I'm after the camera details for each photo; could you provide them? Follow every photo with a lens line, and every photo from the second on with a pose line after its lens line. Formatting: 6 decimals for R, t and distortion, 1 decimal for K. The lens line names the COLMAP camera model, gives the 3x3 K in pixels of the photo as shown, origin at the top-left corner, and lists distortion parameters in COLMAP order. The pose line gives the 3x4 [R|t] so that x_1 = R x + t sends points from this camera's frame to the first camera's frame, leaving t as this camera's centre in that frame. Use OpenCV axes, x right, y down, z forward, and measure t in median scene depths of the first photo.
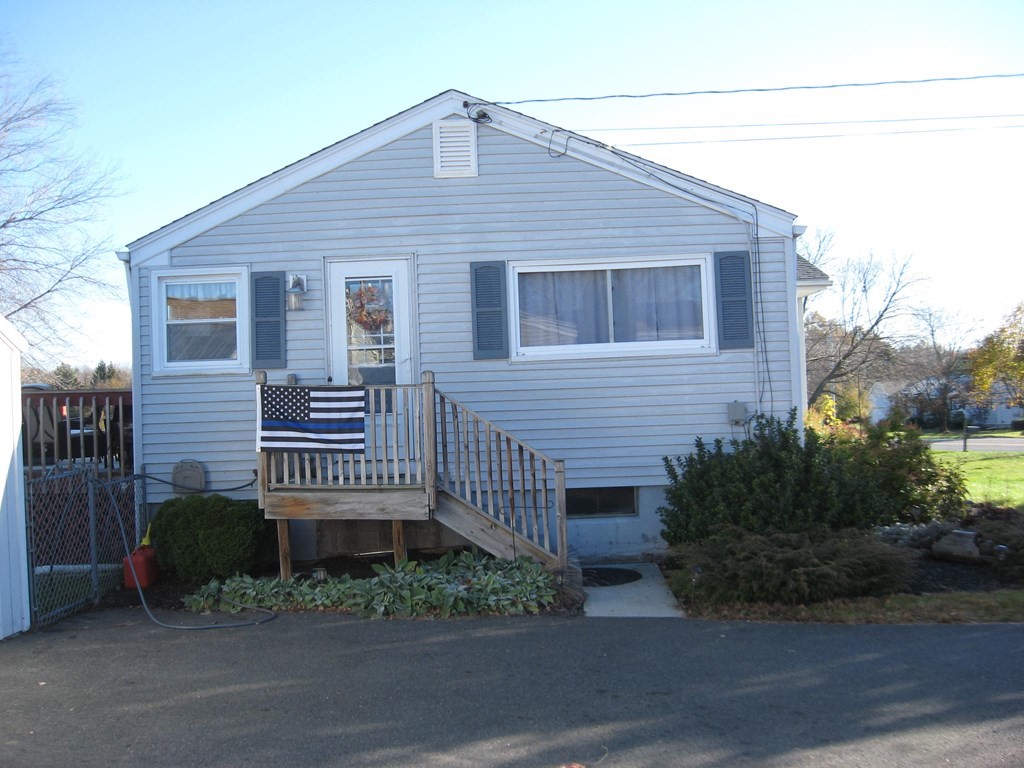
lens RADIAL K [[1047.6, 0, 511.9], [0, 1047.6, 384.5], [0, 0, 1]] dist [-0.112652, 0.000000]
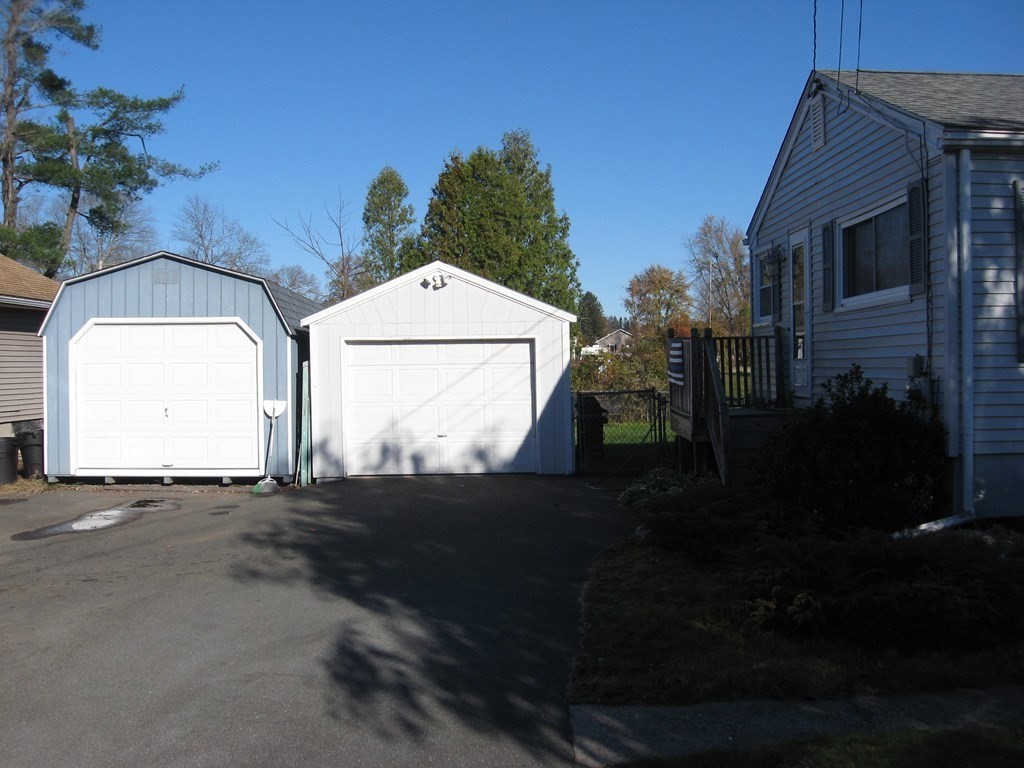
lens RADIAL K [[1047.6, 0, 512.4], [0, 1047.6, 382.8], [0, 0, 1]] dist [-0.112652, 0.000000]
pose [[0.041063, 0.048415, -0.997983, 1.054047], [0.040359, 0.997930, 0.050073, -0.016910], [0.998341, -0.042334, 0.039024, 0.622118]]
